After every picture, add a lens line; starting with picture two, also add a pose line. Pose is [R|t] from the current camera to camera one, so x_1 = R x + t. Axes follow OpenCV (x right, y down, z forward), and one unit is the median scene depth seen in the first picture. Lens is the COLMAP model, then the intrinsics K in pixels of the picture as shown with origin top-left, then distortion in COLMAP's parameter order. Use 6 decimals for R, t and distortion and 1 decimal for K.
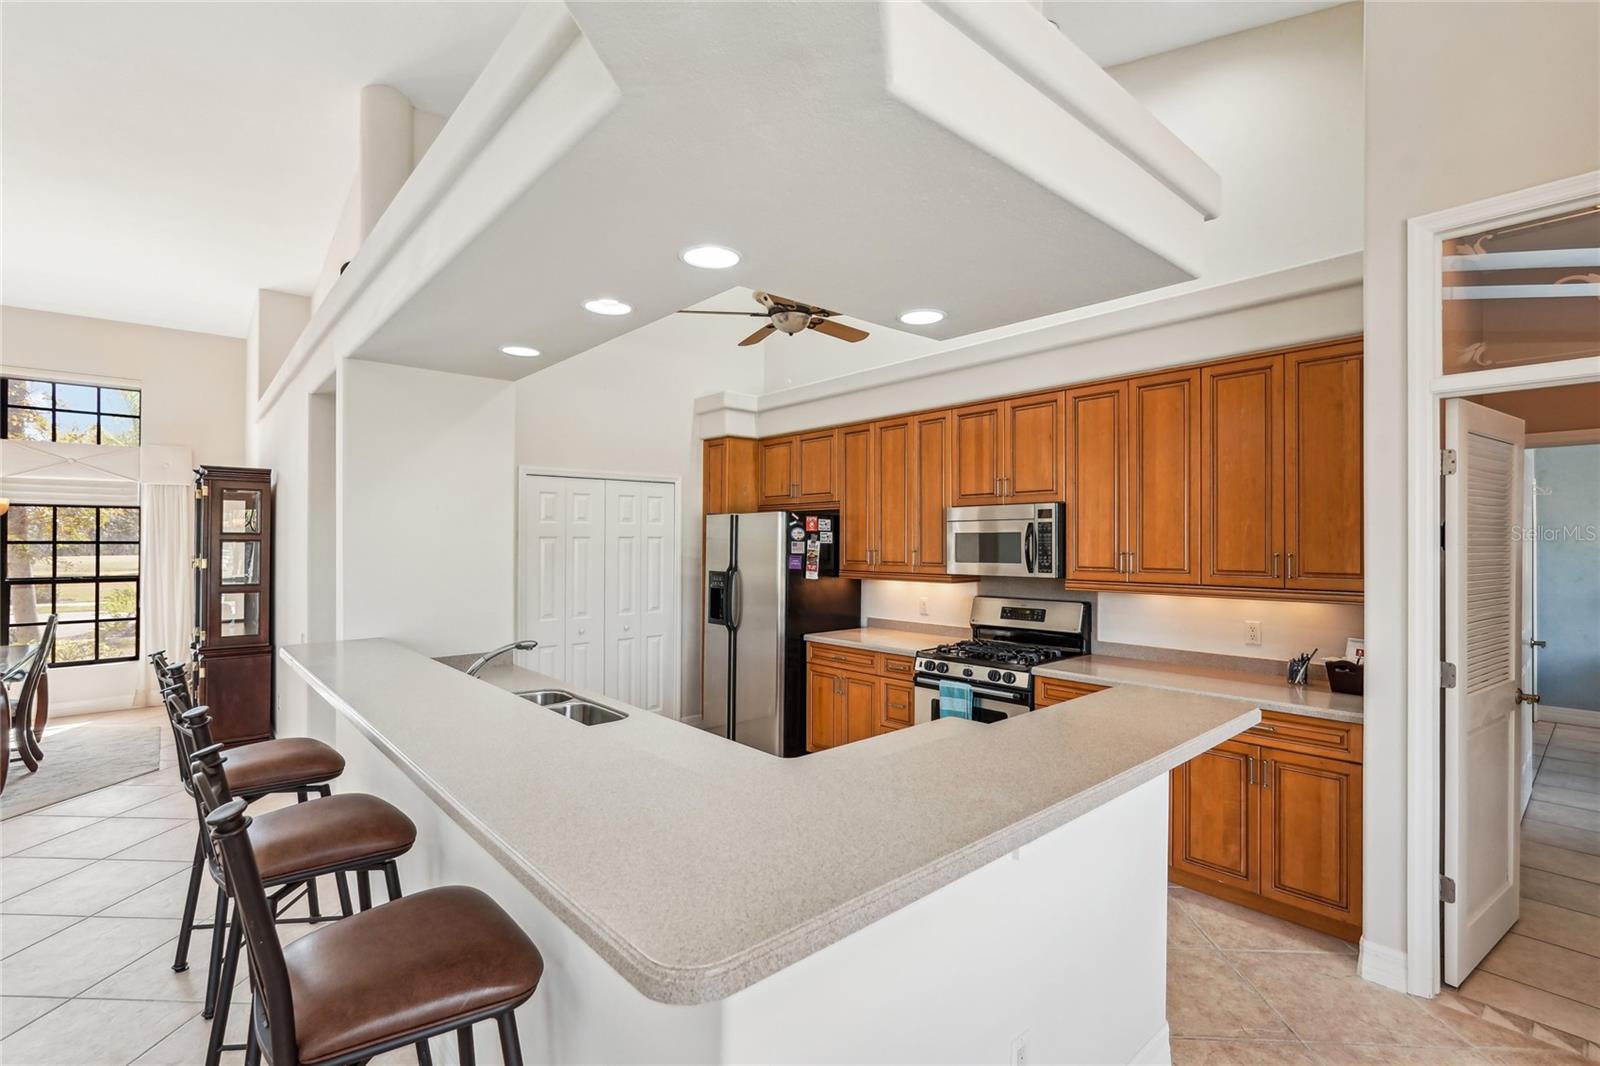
lens RADIAL K [[732.1, 0, 806.4], [0, 732.1, 538.2], [0, 0, 1]] dist [-0.000490, 0.000530]
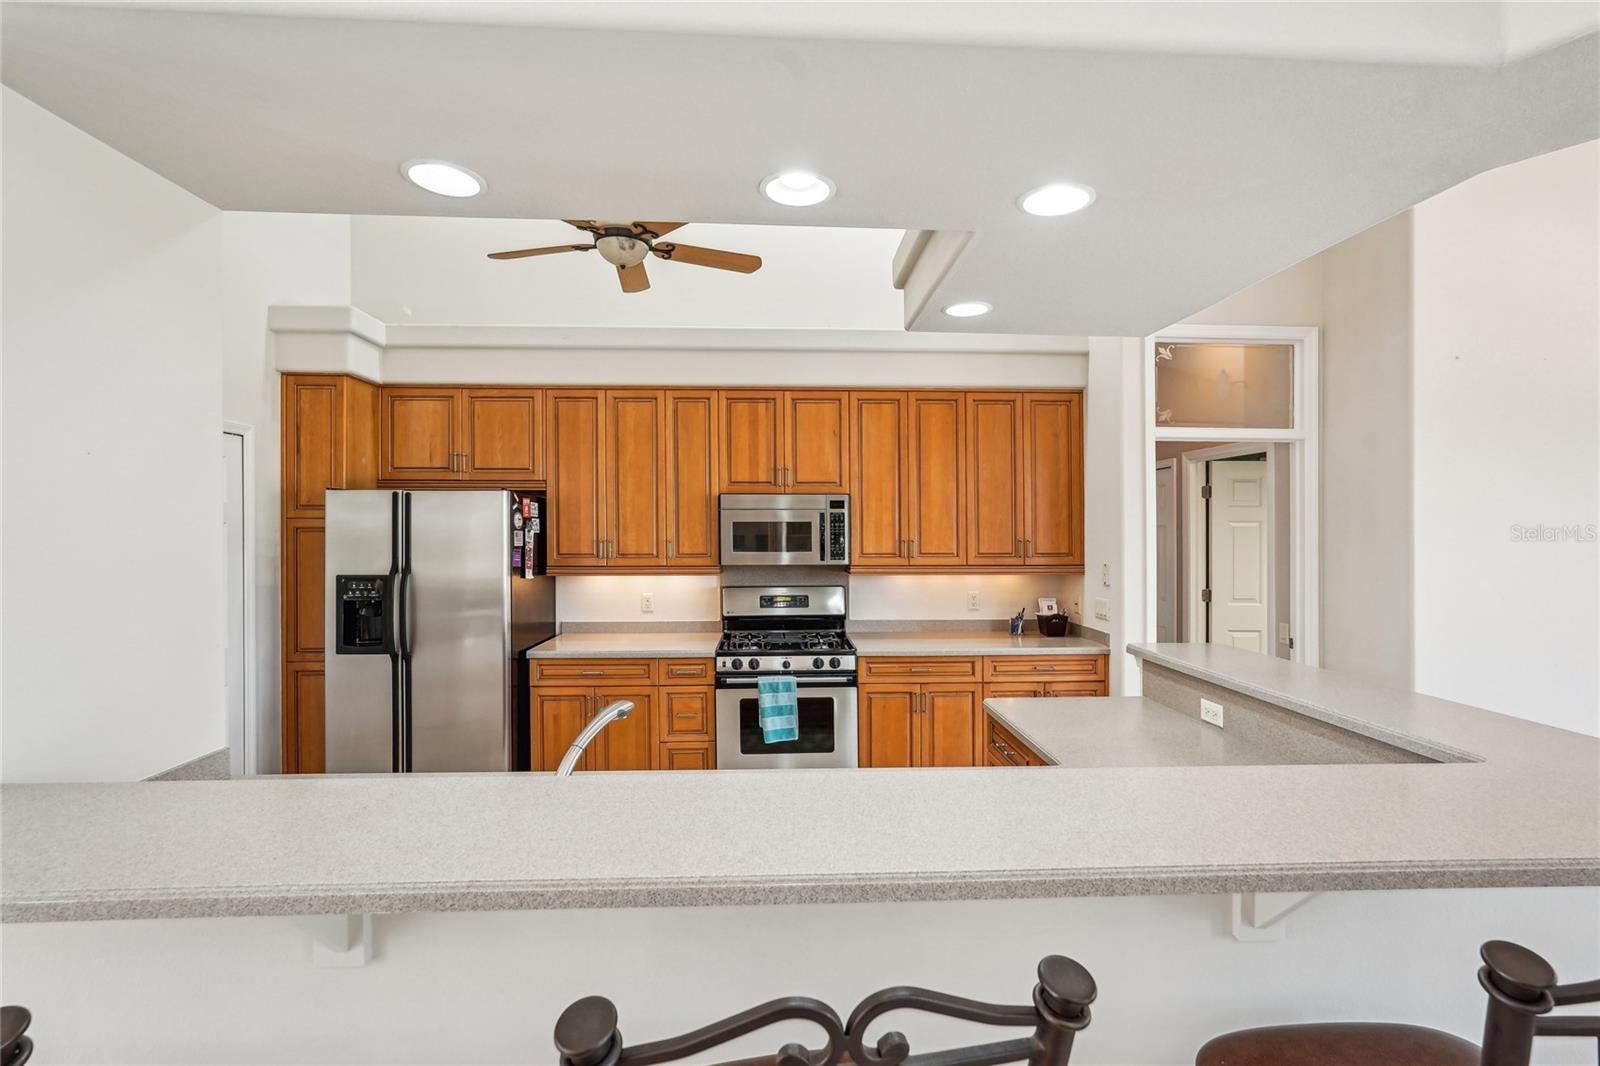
lens RADIAL K [[714.9, 0, 794.6], [0, 714.9, 534.2], [0, 0, 1]] dist [-0.008895, -0.000327]
pose [[0.634369, -0.002327, 0.773027, -0.444517], [-0.003653, 0.999975, 0.006008, 0.002966], [-0.773022, -0.006635, 0.634344, 0.334378]]
